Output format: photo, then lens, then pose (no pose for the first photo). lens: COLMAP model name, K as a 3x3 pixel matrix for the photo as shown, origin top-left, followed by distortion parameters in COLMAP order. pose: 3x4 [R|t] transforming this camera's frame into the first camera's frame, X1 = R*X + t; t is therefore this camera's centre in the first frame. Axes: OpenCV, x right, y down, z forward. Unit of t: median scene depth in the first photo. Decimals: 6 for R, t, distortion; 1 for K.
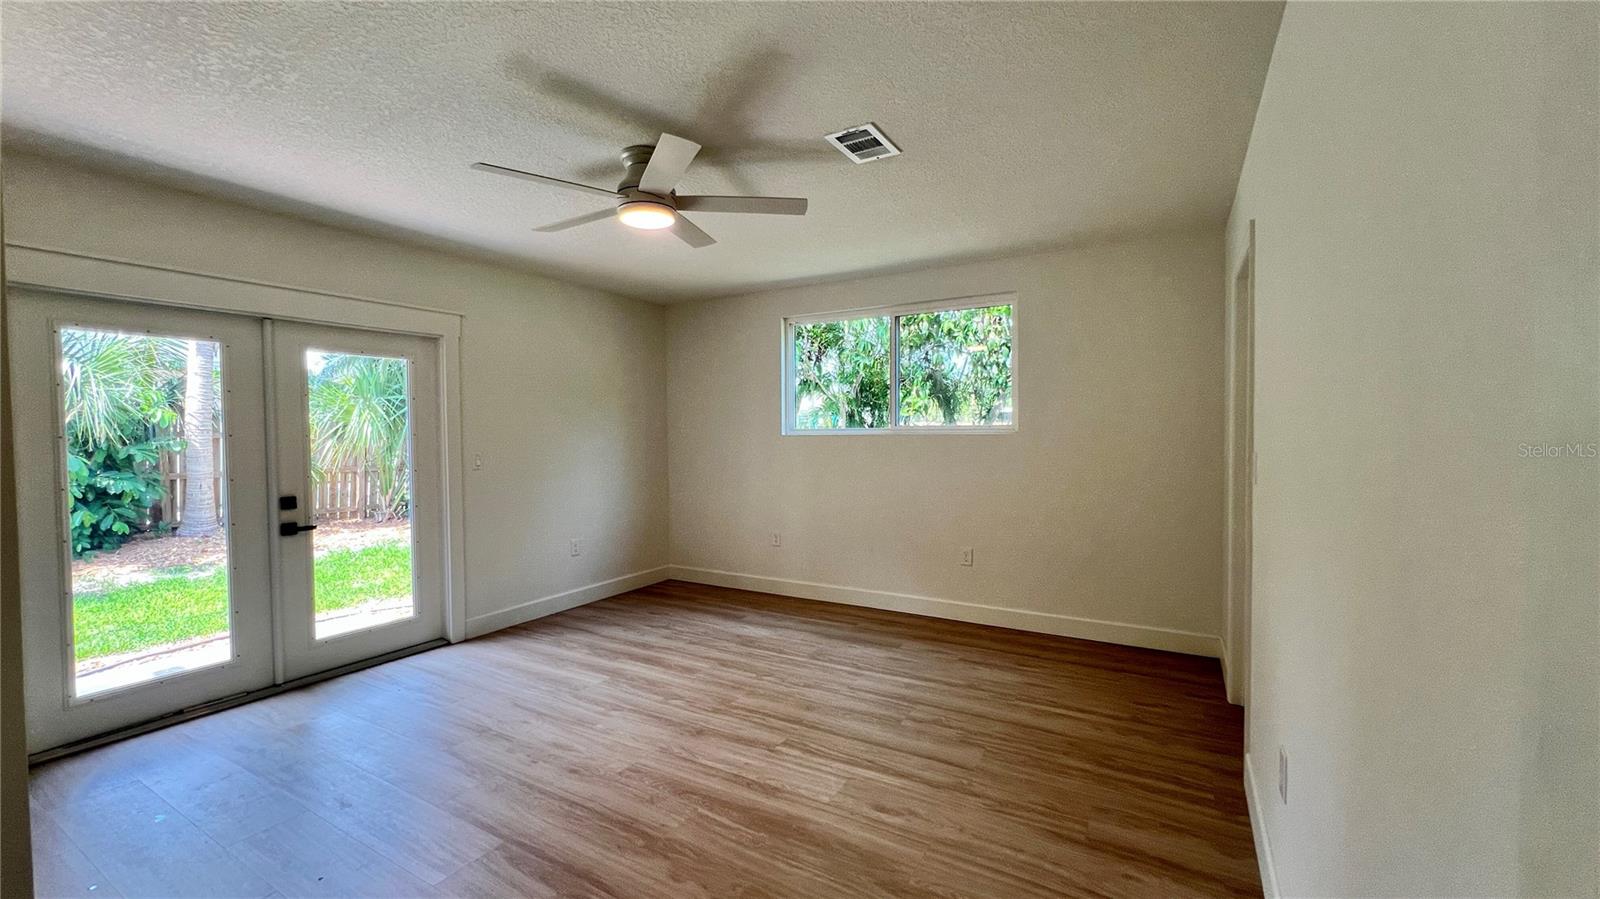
lens RADIAL K [[649.3, 0, 800.0], [0, 649.3, 449.5], [0, 0, 1]] dist [0.001169, 0.000096]
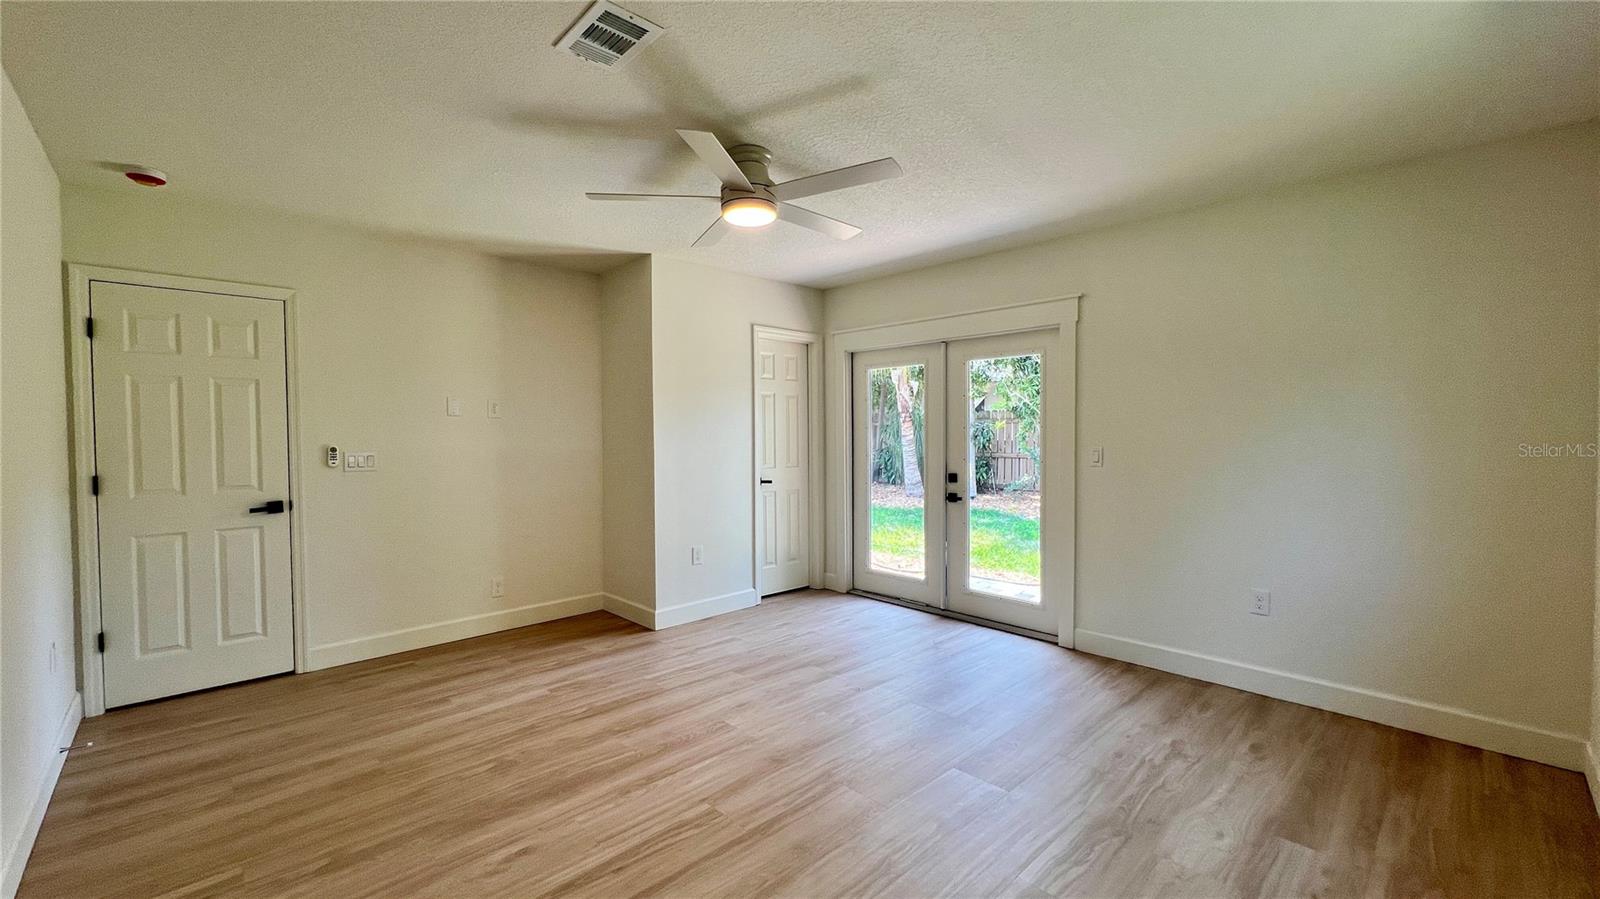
lens RADIAL K [[649.3, 0, 800.0], [0, 649.3, 449.5], [0, 0, 1]] dist [0.001169, 0.000096]
pose [[-0.281090, 0.036087, -0.959003, 0.572331], [-0.021282, 0.998813, 0.043823, -0.027326], [0.959445, 0.032728, -0.279989, 1.069750]]
